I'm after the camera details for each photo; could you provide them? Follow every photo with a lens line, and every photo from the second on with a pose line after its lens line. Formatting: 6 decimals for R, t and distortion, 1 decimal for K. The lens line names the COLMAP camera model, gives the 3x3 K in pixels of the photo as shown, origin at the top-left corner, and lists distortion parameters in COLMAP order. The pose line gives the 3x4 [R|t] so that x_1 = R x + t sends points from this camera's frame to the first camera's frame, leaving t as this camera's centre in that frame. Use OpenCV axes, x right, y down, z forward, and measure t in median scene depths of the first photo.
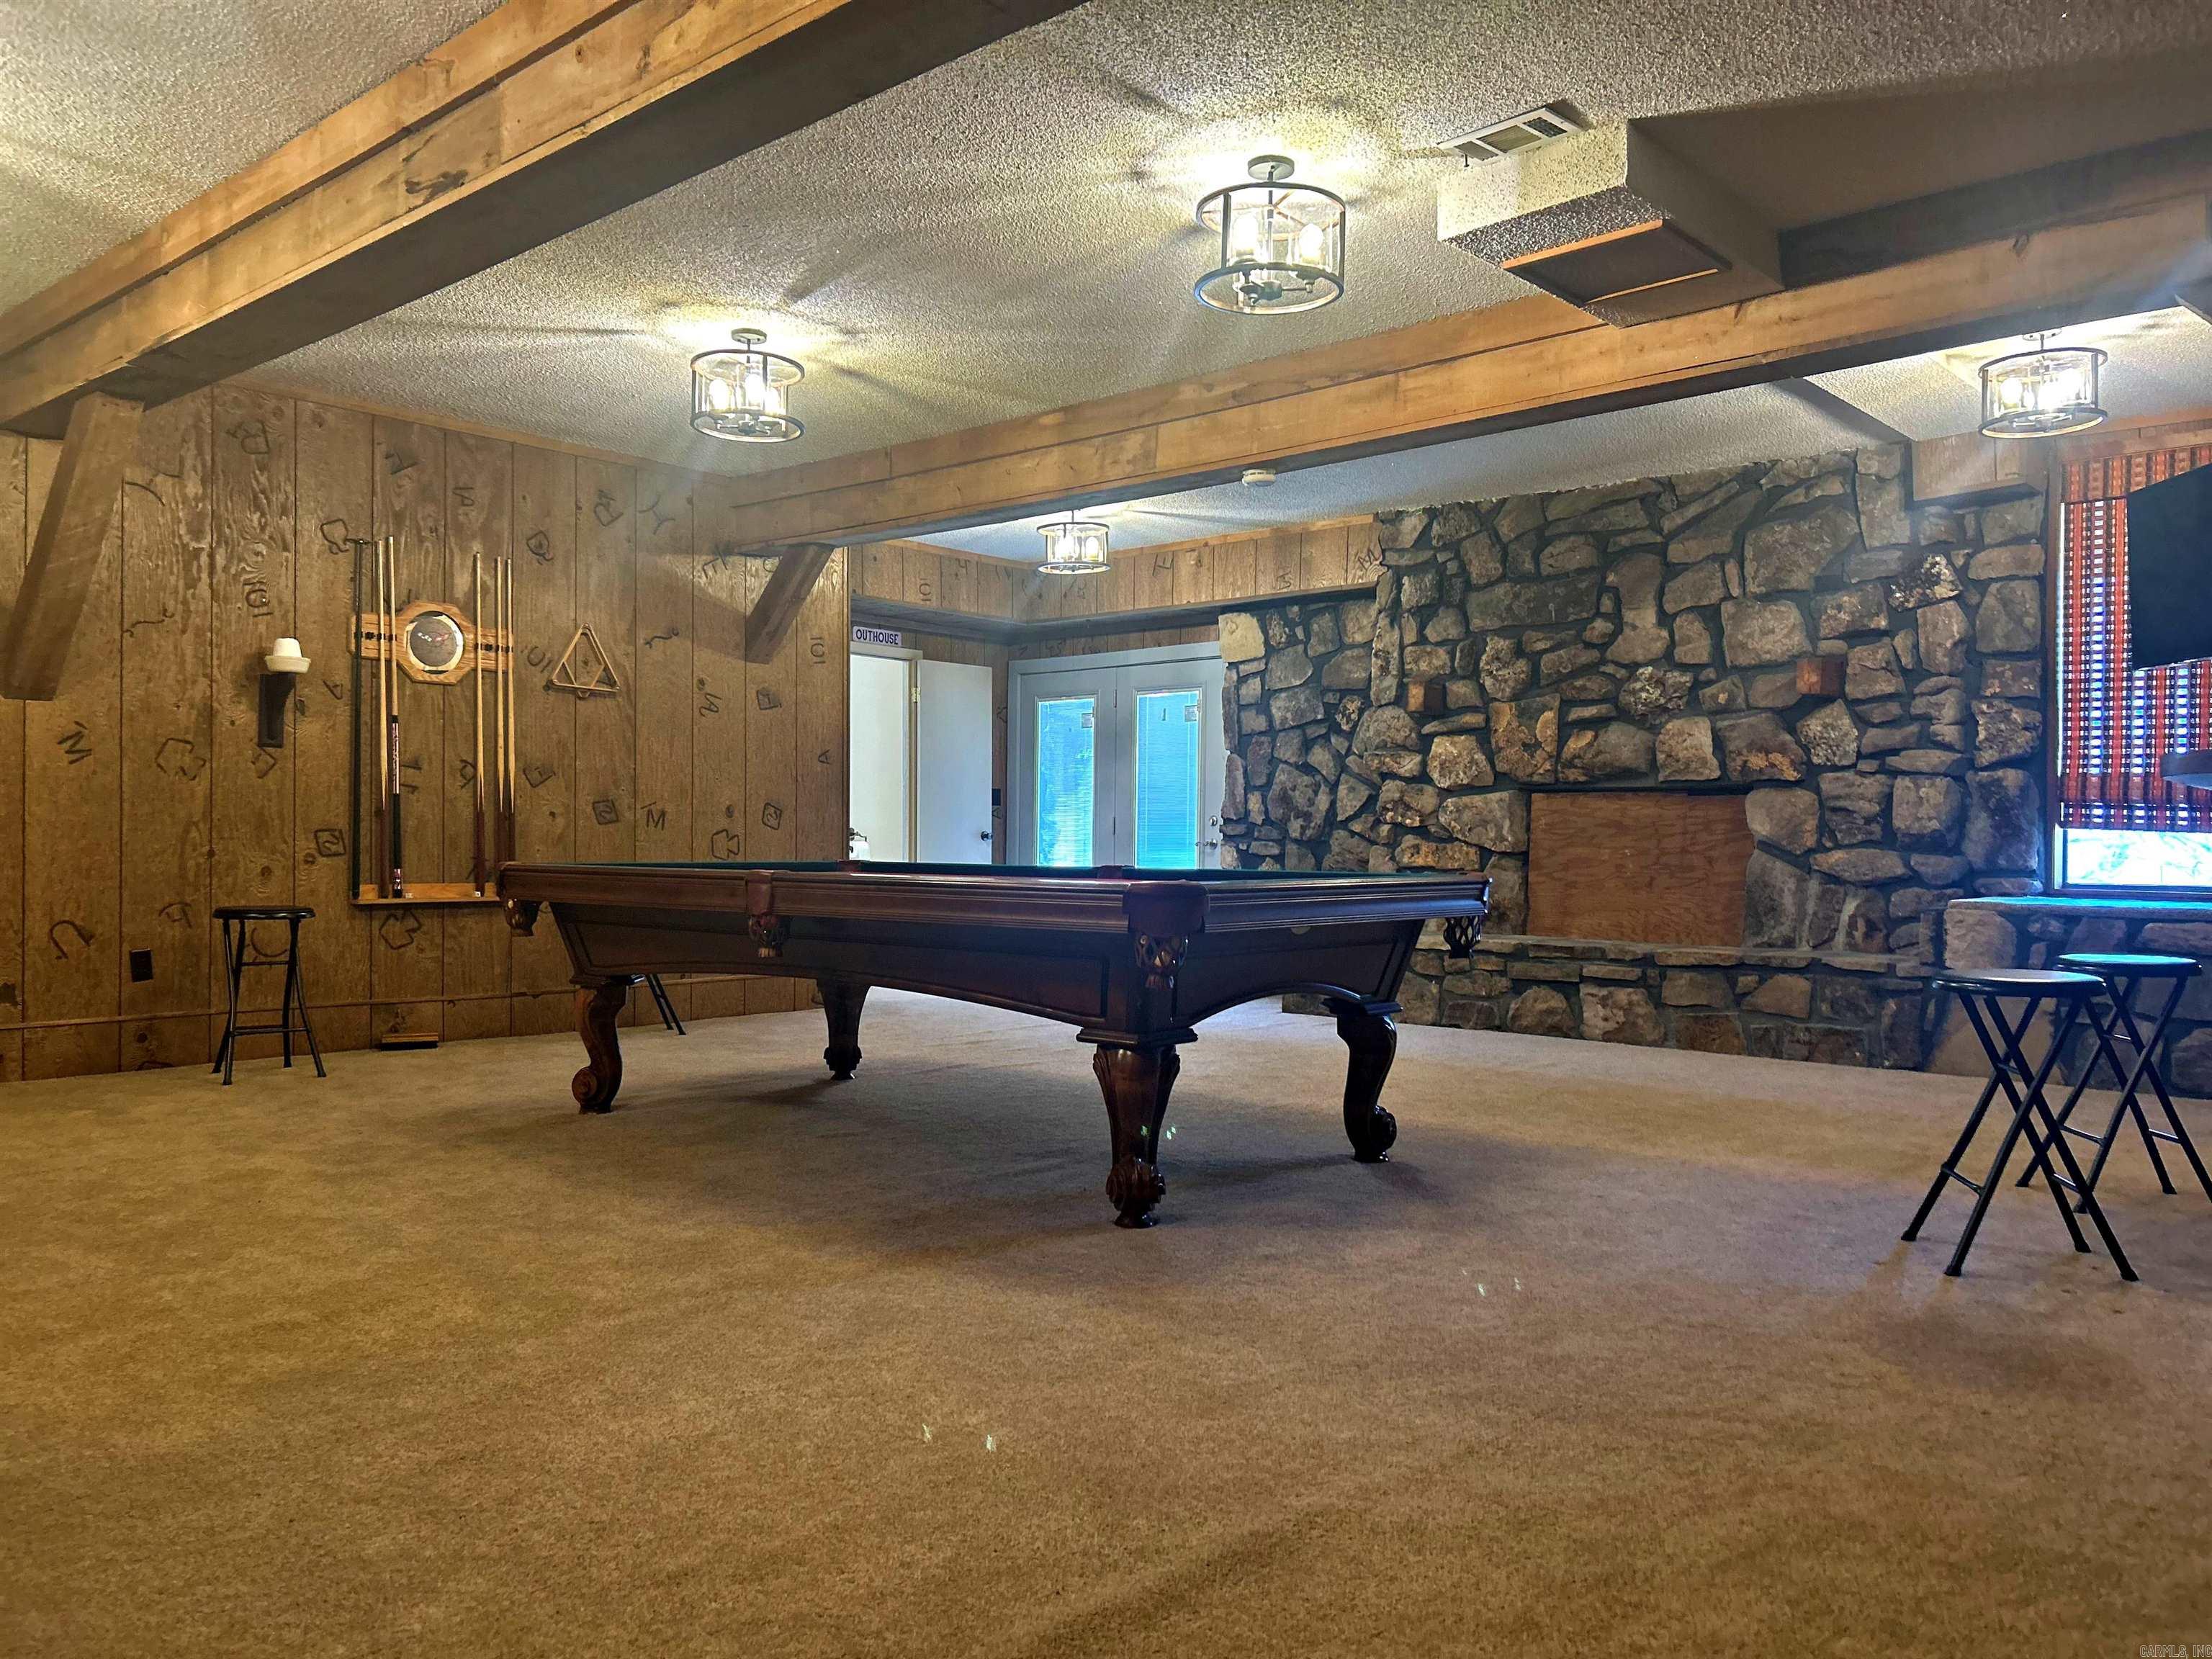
lens RADIAL K [[1666.2, 0, 1088.5], [0, 1666.2, 831.1], [0, 0, 1]] dist [0.074103, -0.088081]
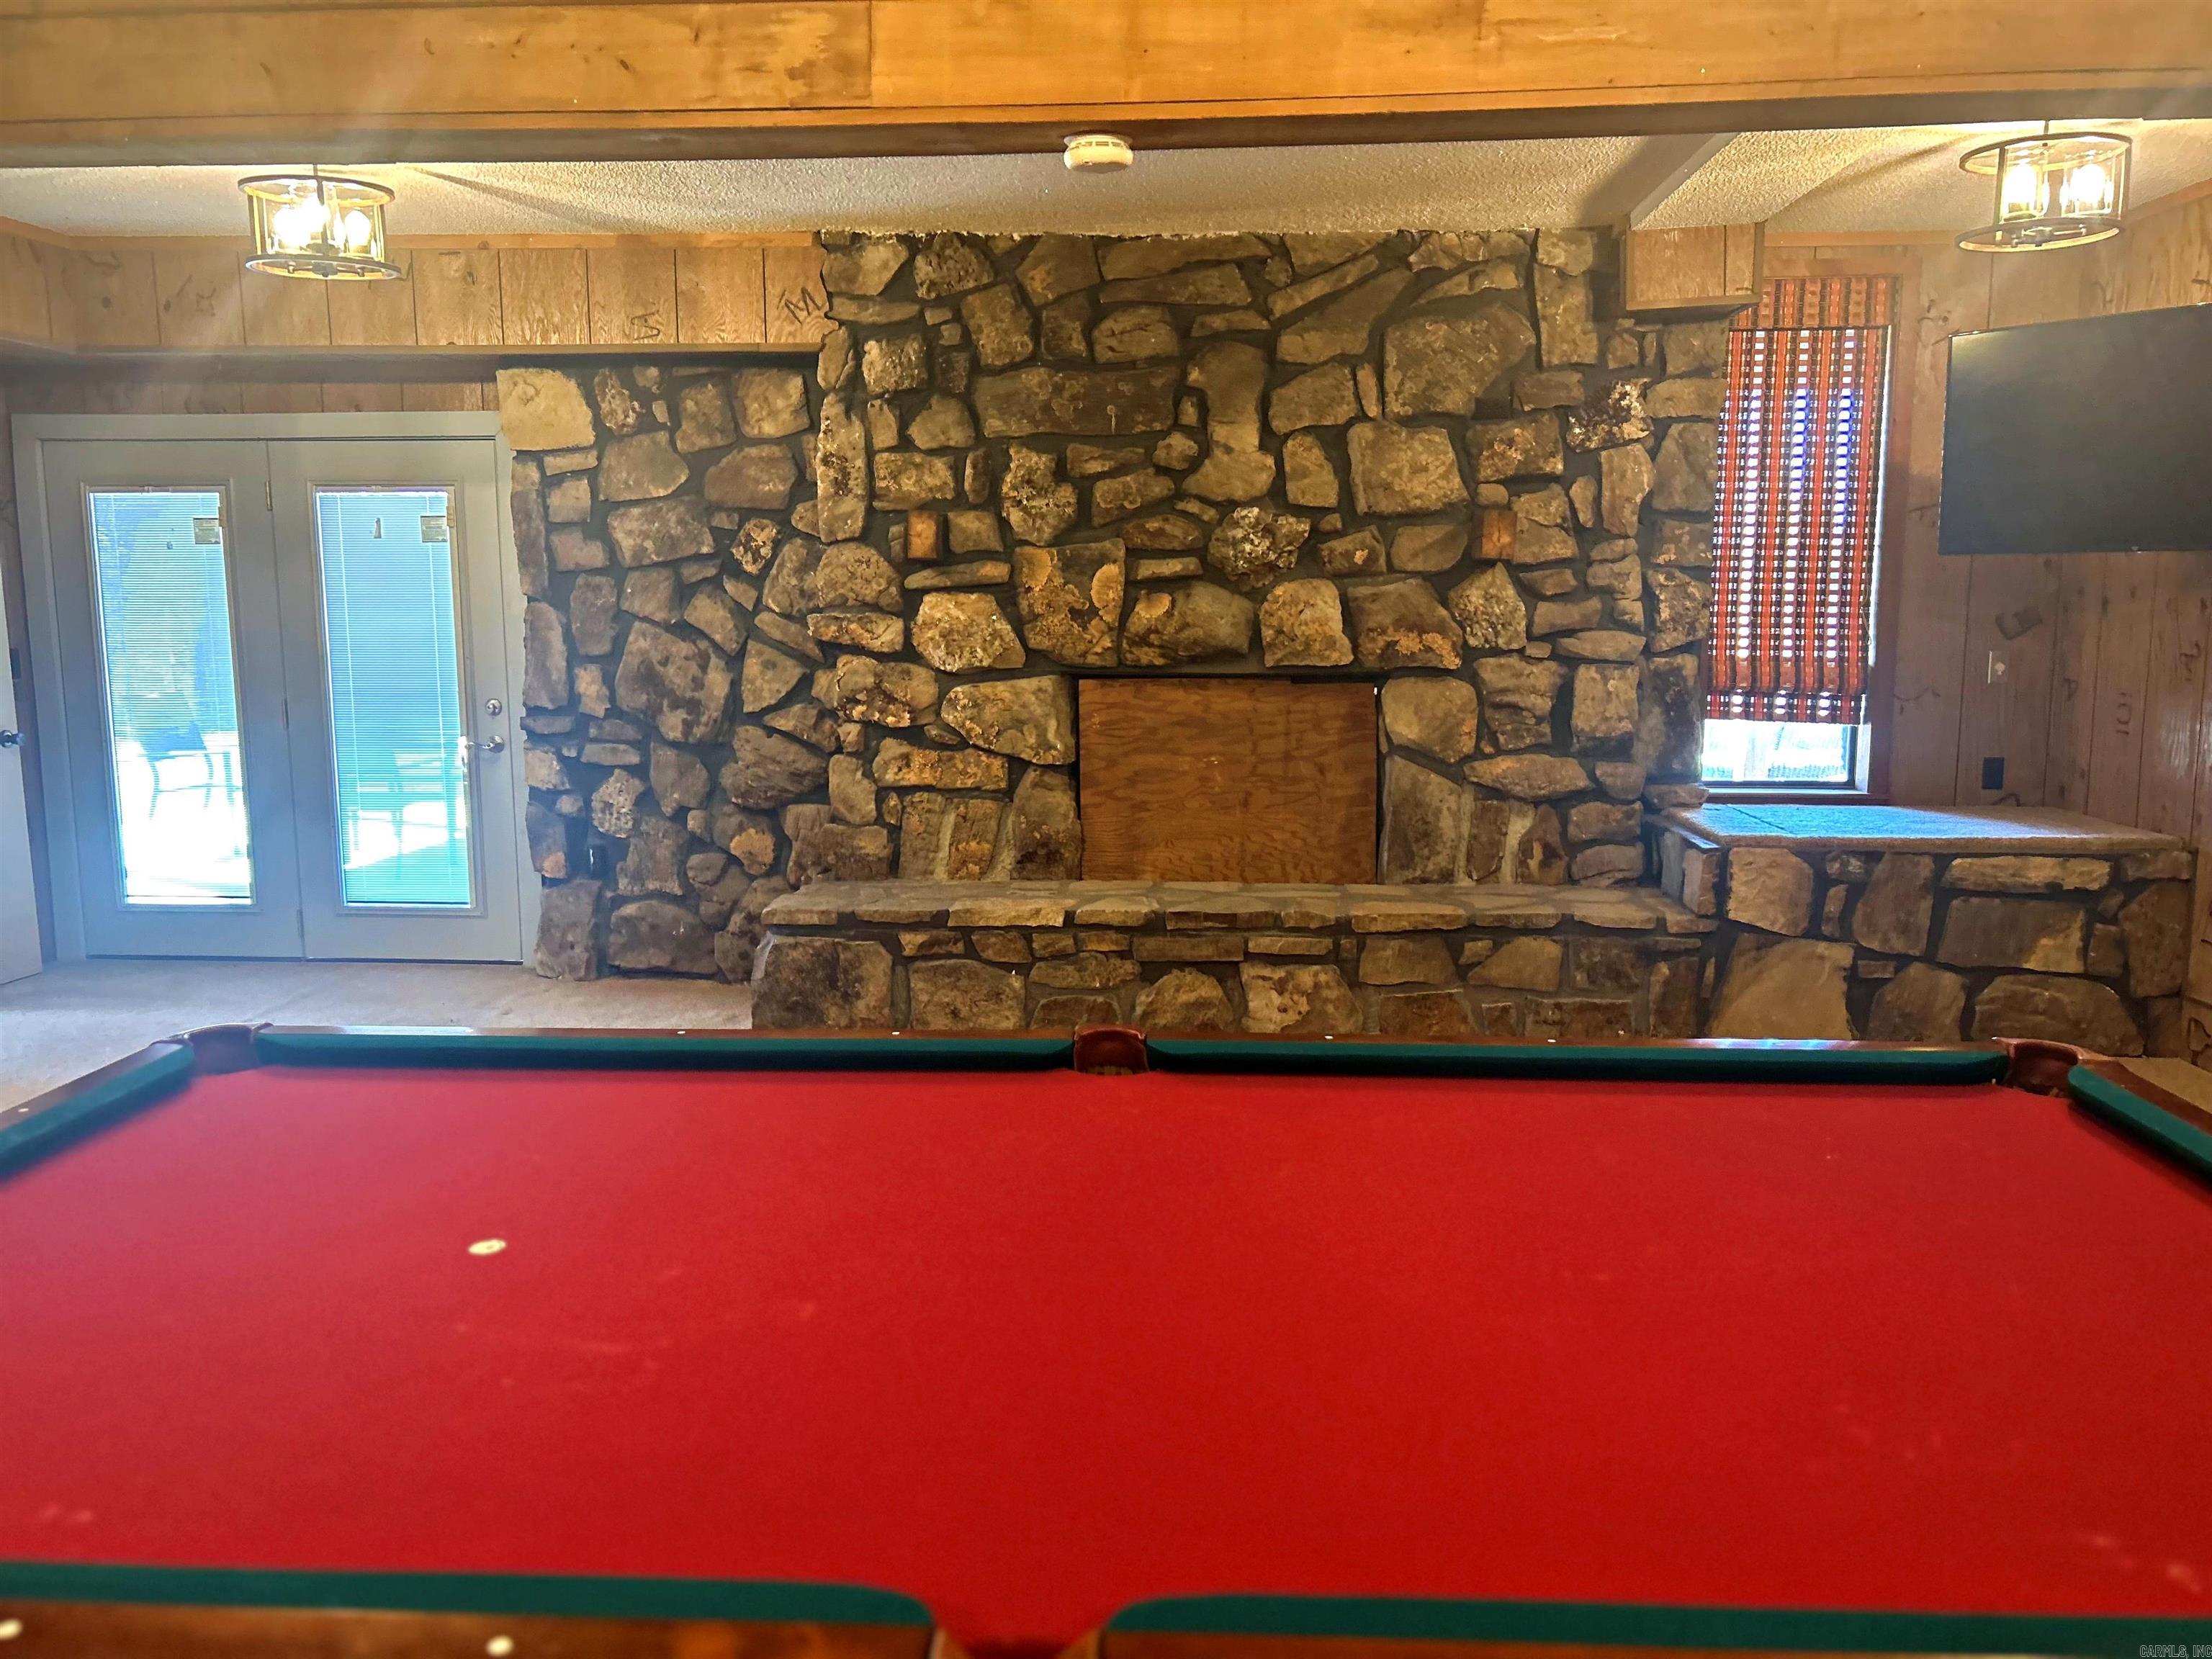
lens RADIAL K [[1666.2, 0, 1097.4], [0, 1666.2, 834.6], [0, 0, 1]] dist [0.074103, -0.088081]
pose [[0.782838, -0.101593, 0.613875, -0.180586], [0.006468, 0.987856, 0.155236, -0.071525], [-0.622192, -0.117554, 0.773989, 0.471916]]
